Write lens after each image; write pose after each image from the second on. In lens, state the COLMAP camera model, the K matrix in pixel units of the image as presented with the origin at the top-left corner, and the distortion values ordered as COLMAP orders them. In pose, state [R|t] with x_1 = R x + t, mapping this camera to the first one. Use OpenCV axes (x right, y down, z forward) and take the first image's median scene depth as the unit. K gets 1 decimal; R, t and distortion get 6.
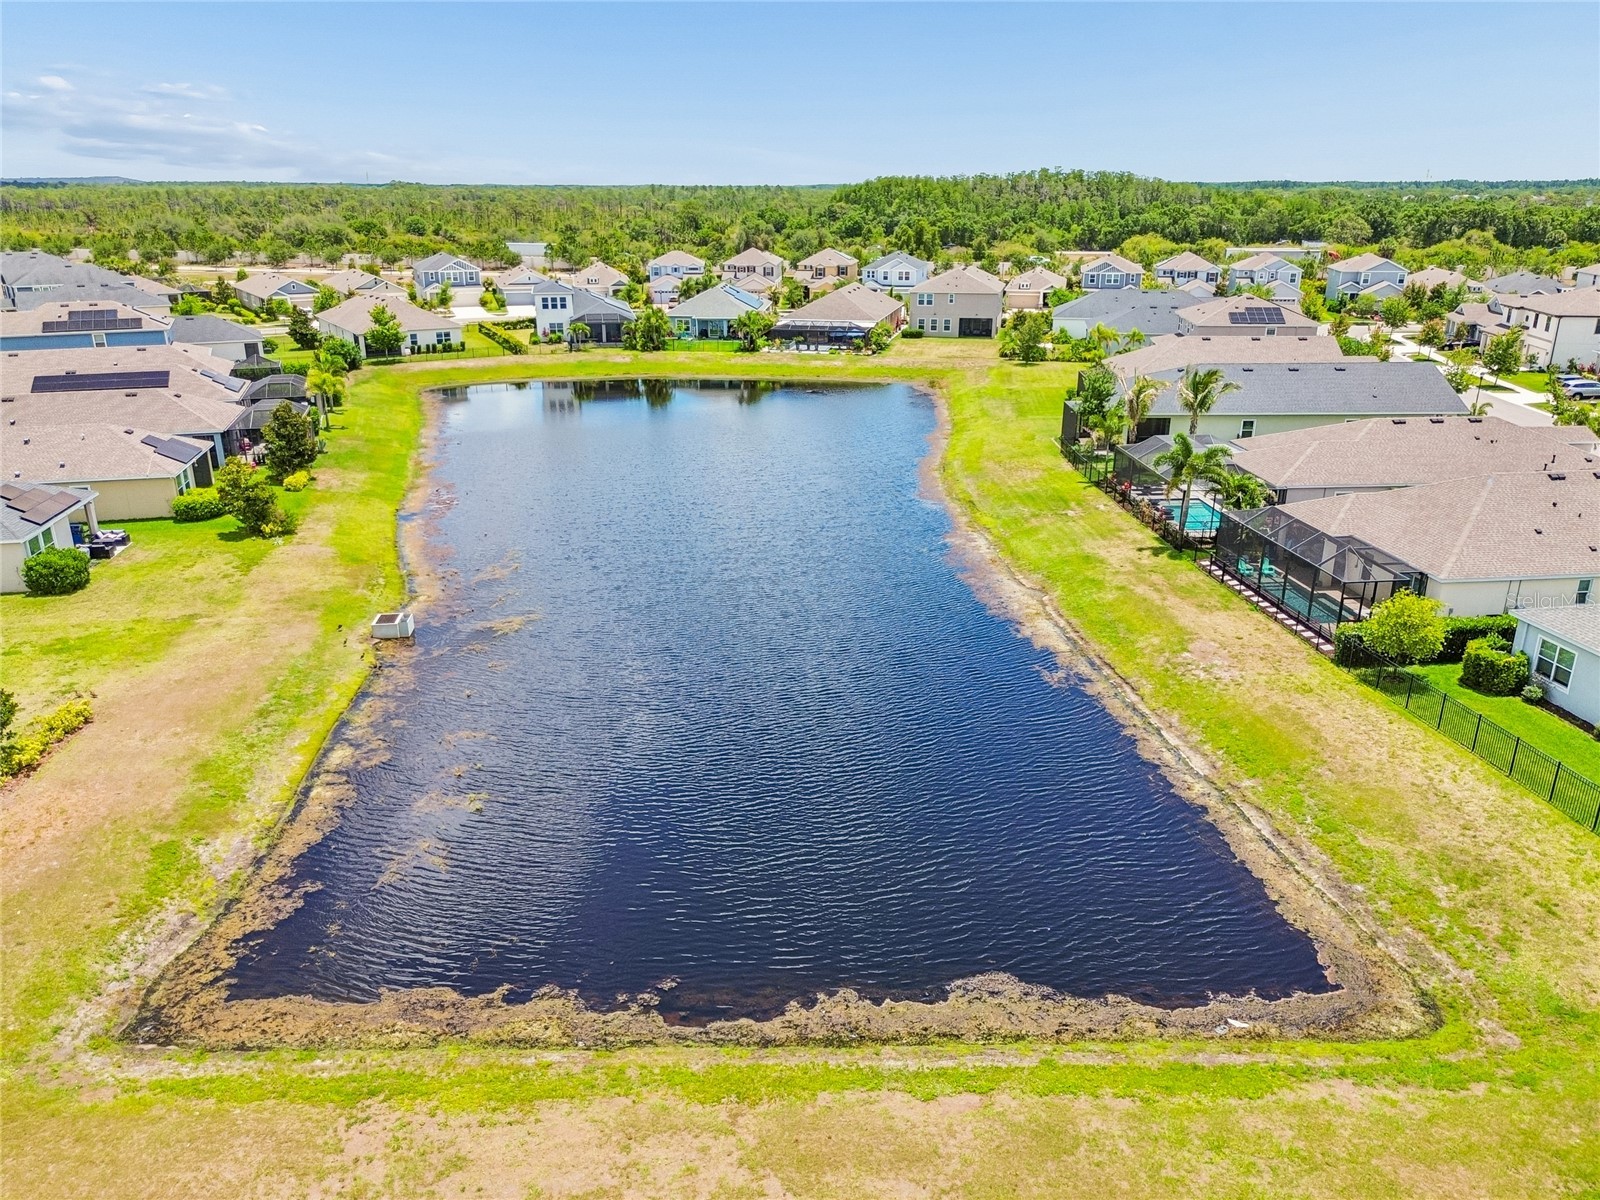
lens RADIAL K [[1128.7, 0, 802.4], [0, 1128.7, 639.5], [0, 0, 1]] dist [0.052099, -0.047217]
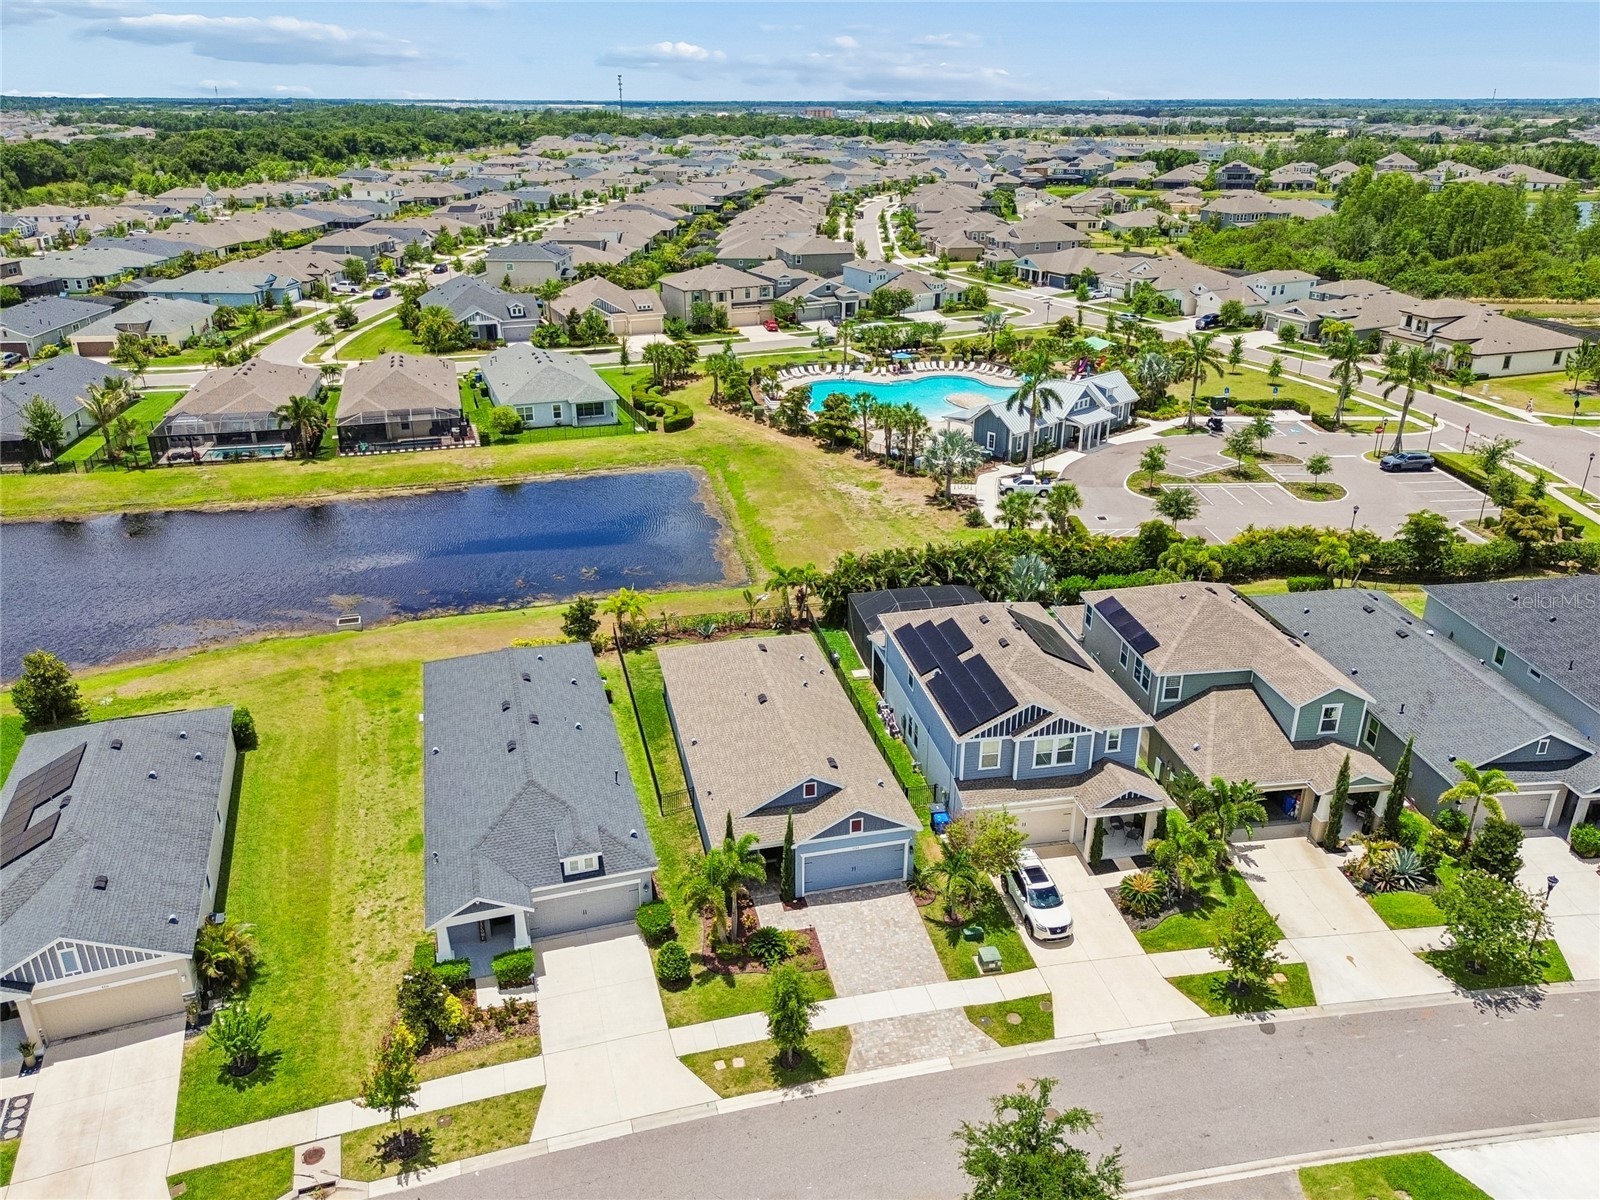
lens RADIAL K [[1148.4, 0, 801.1], [0, 1148.4, 599.4], [0, 0, 1]] dist [0.056800, -0.052485]
pose [[-0.171695, -0.388223, 0.905430, -0.711574], [0.366738, 0.827833, 0.424495, -0.181043], [-0.914344, 0.404939, 0.000241, 0.190539]]
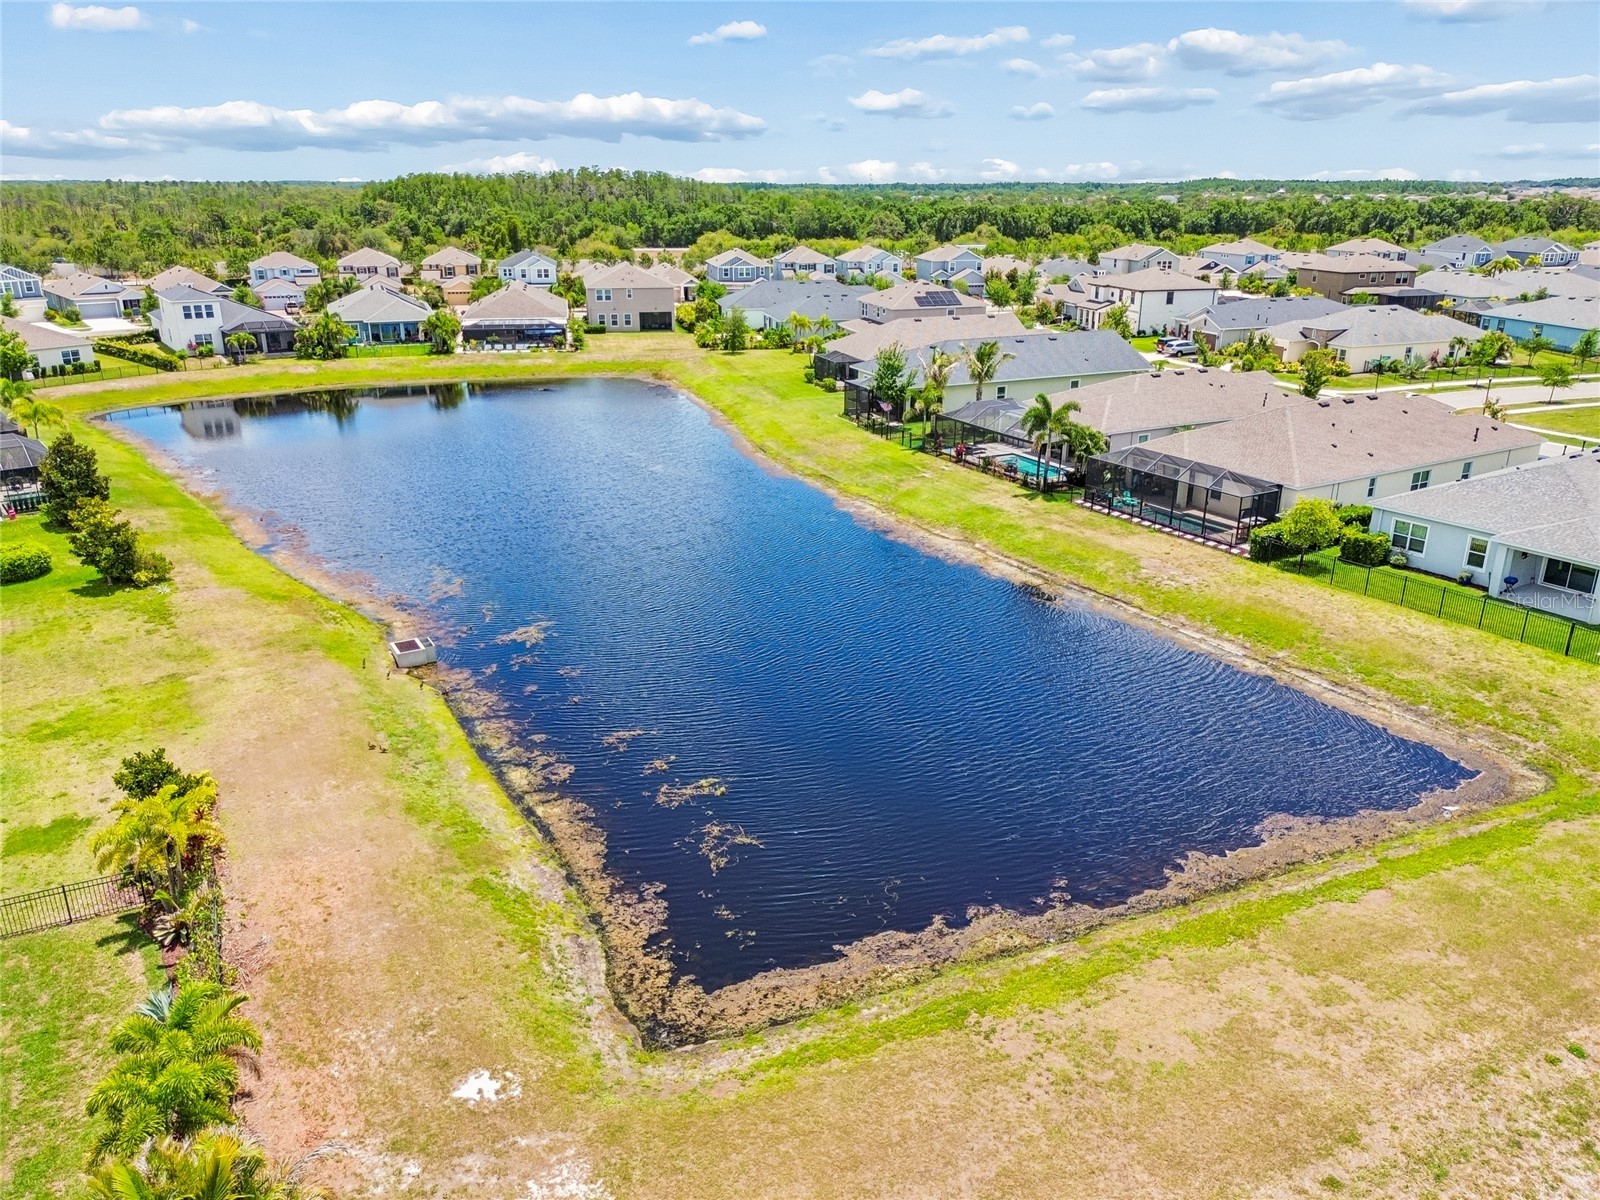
lens RADIAL K [[1148.4, 0, 801.1], [0, 1148.4, 599.4], [0, 0, 1]] dist [0.056800, -0.052485]
pose [[0.916208, -0.134570, 0.377431, -0.170189], [0.147797, 0.988999, -0.006155, -0.001023], [-0.372450, 0.061423, 0.926017, 0.004150]]
